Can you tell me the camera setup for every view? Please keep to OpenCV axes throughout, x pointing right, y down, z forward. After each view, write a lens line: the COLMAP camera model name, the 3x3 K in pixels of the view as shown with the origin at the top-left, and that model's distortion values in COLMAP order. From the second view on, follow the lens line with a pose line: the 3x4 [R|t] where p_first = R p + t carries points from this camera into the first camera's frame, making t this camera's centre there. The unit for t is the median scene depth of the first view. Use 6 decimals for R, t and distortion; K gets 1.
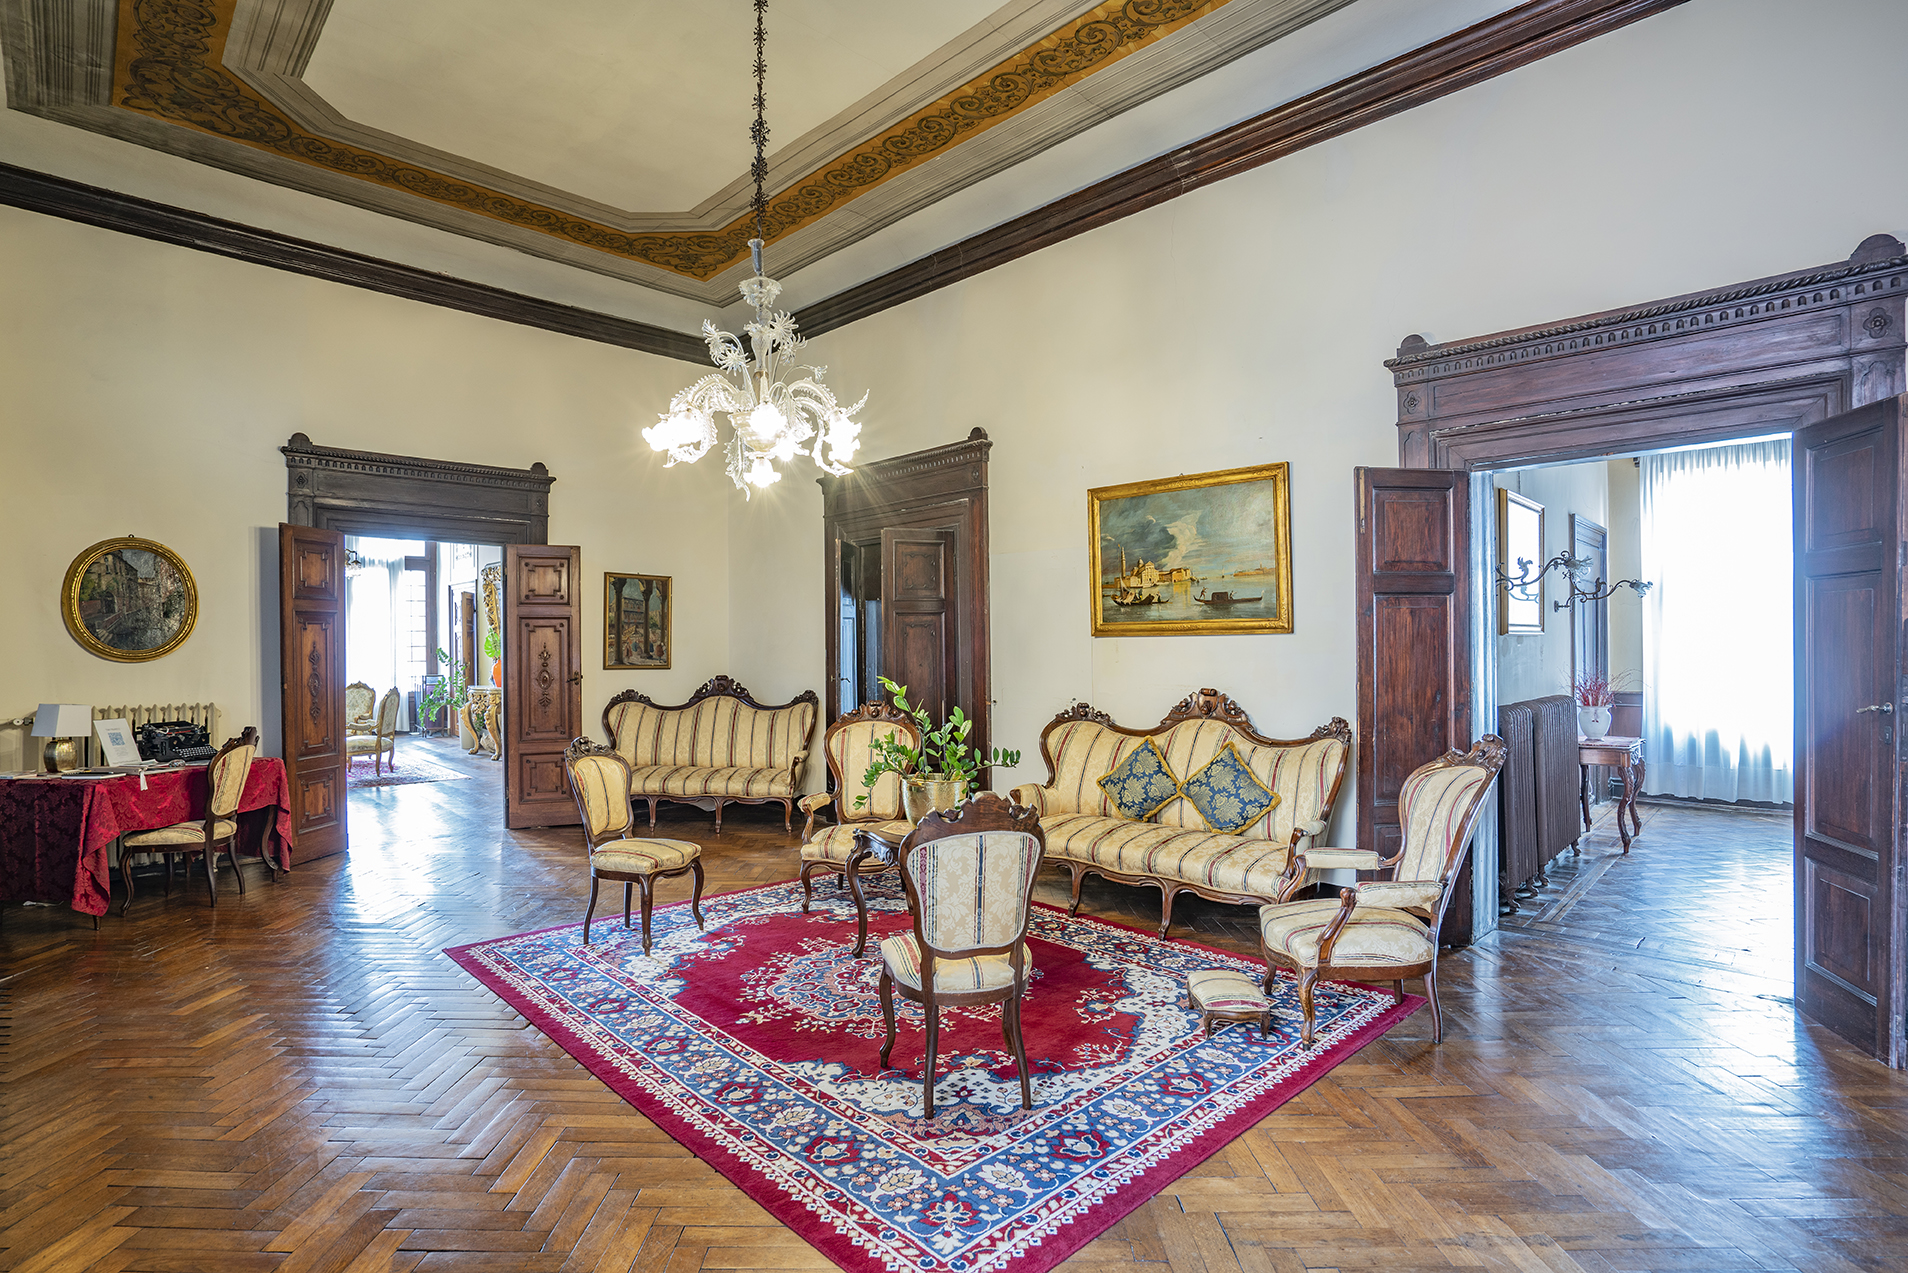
lens RADIAL K [[995.8, 0, 946.9], [0, 995.8, 632.4], [0, 0, 1]] dist [-0.001933, -0.000090]
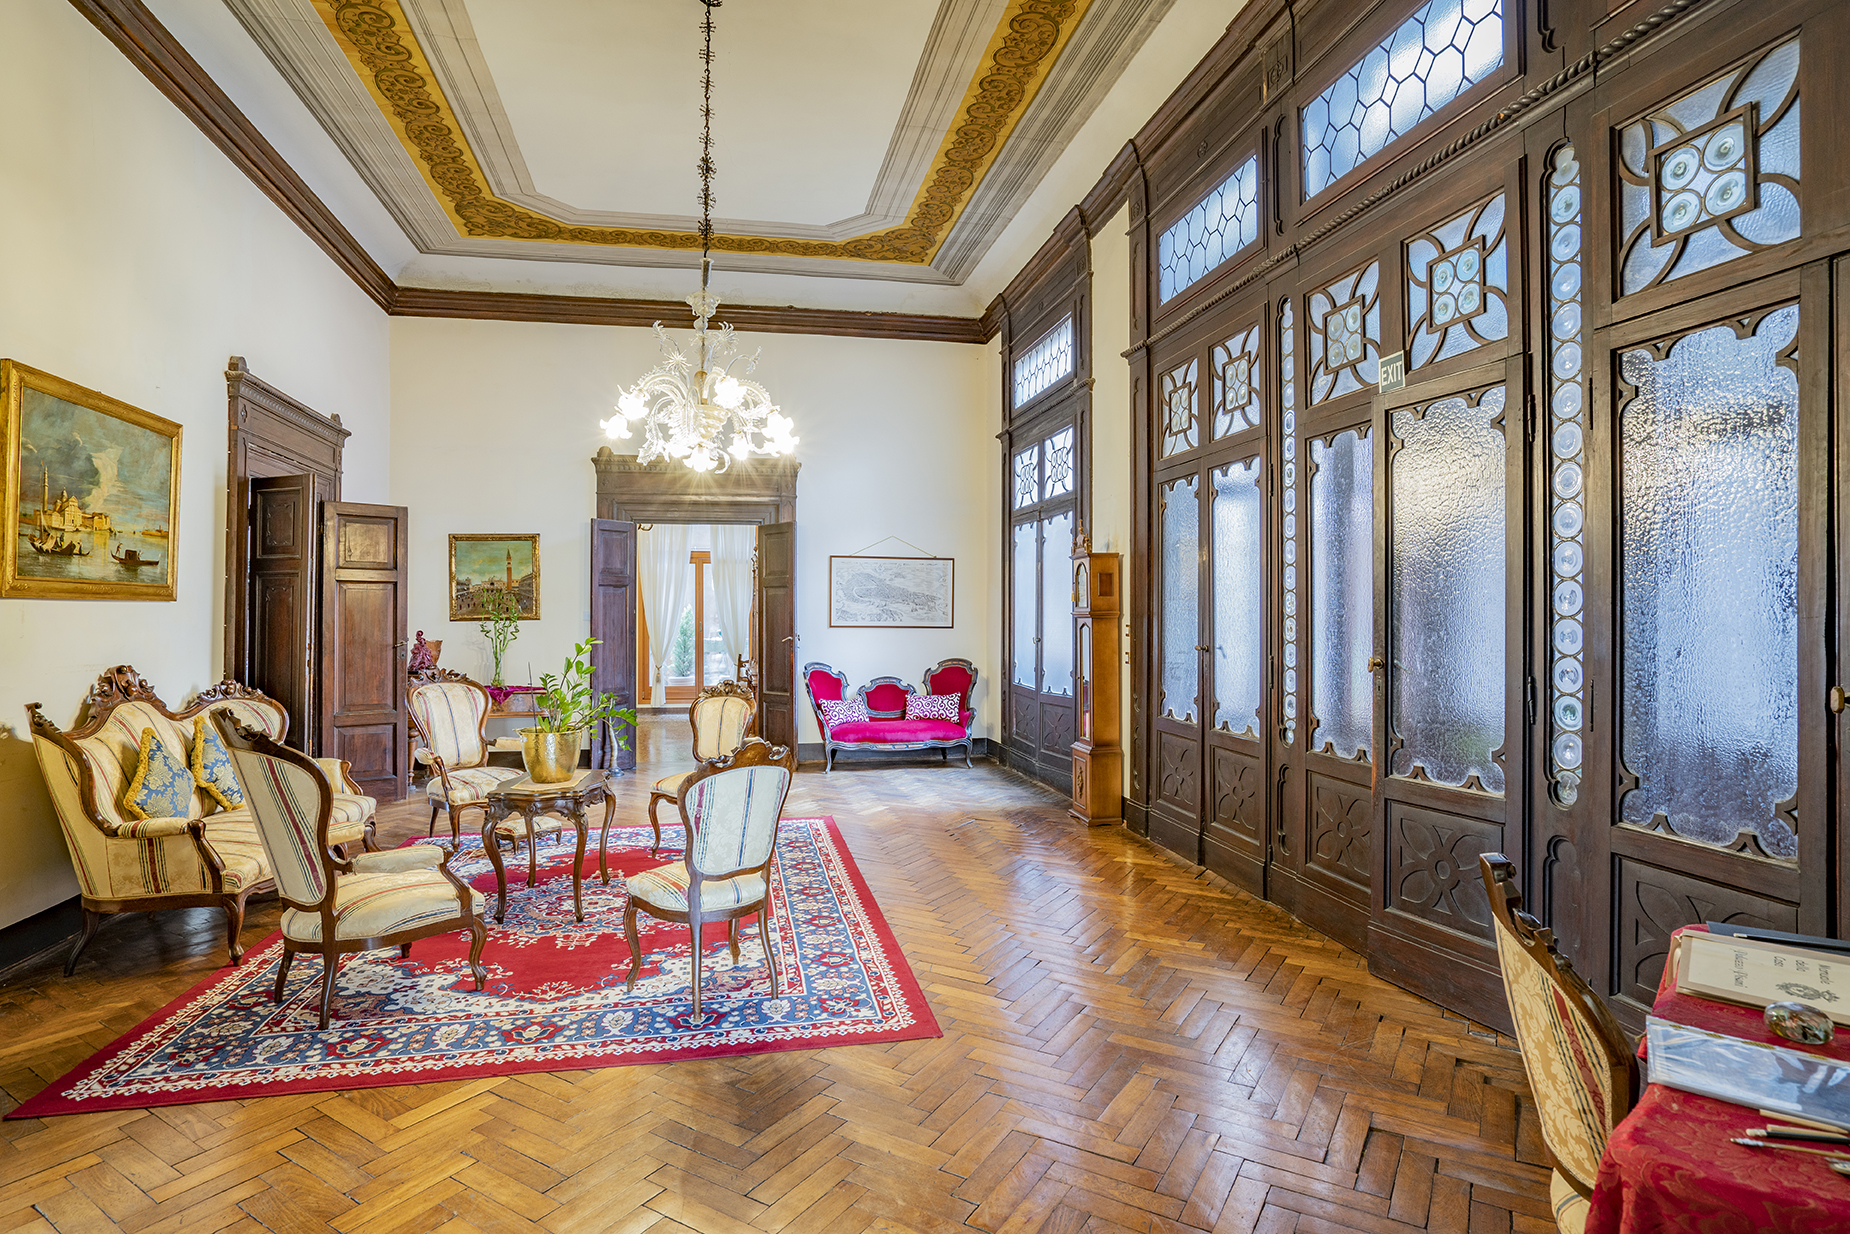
lens RADIAL K [[965.5, 0, 922.8], [0, 965.5, 616.1], [0, 0, 1]] dist [-0.001933, -0.000090]
pose [[-0.861503, 0.012117, 0.507608, -0.697489], [0.007558, 0.999910, -0.011040, 0.028781], [-0.507696, -0.005675, -0.861518, 1.318308]]
